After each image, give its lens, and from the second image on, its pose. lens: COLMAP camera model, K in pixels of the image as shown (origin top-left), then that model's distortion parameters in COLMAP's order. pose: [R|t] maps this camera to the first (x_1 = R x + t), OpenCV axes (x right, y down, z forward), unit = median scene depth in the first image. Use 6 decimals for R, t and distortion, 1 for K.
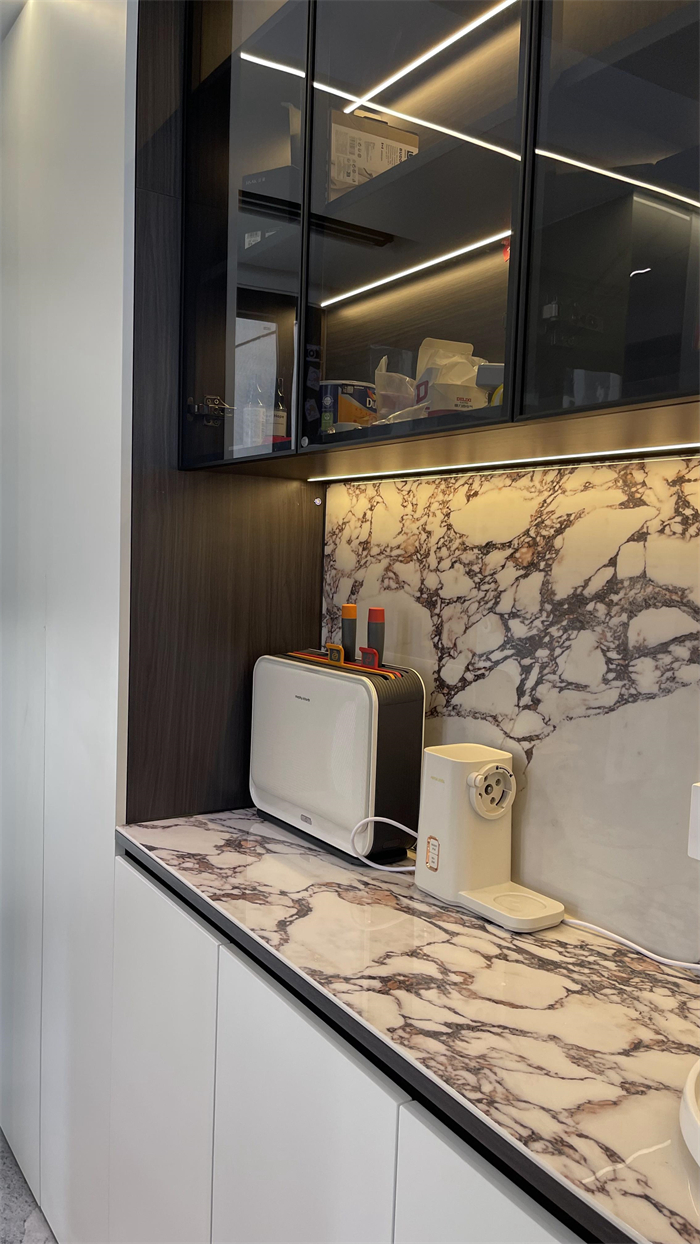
lens RADIAL K [[941.7, 0, 348.3], [0, 941.7, 621.3], [0, 0, 1]] dist [0.048207, -0.048546]
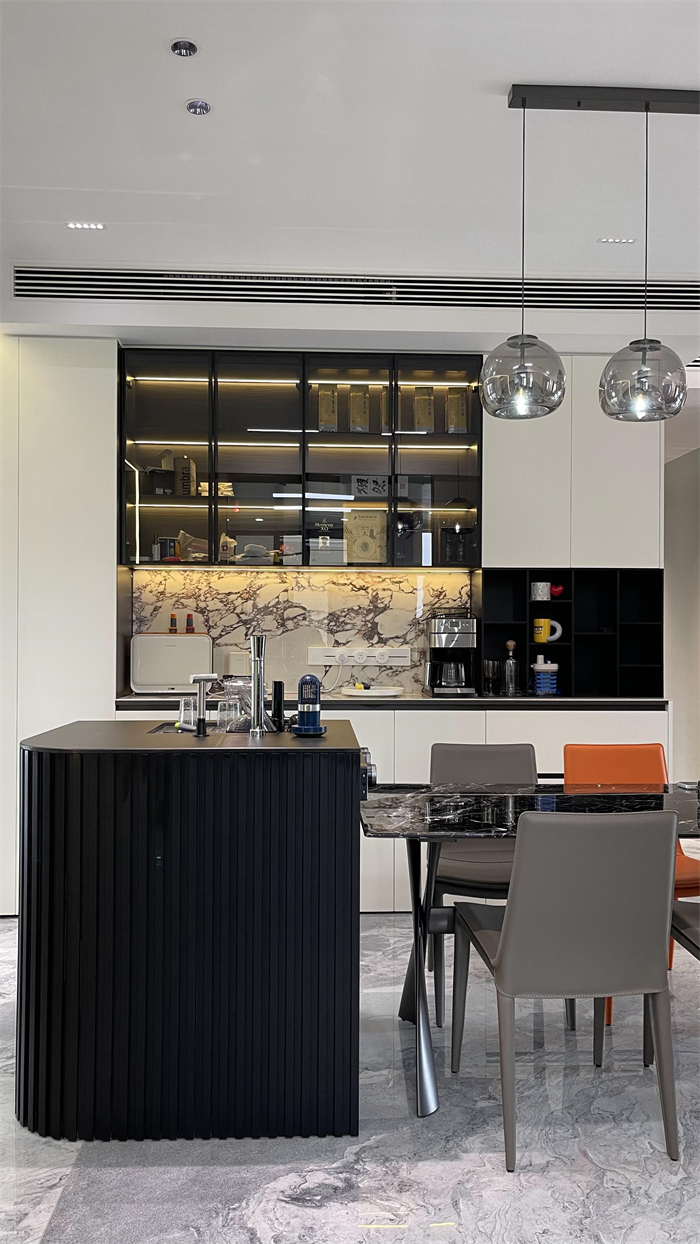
lens RADIAL K [[941.7, 0, 339.6], [0, 941.7, 629.5], [0, 0, 1]] dist [0.048207, -0.048546]
pose [[0.510252, -0.011984, 0.859942, -2.597264], [0.073419, 0.996860, -0.029672, 0.180997], [-0.856886, 0.078276, 0.509529, -1.052811]]
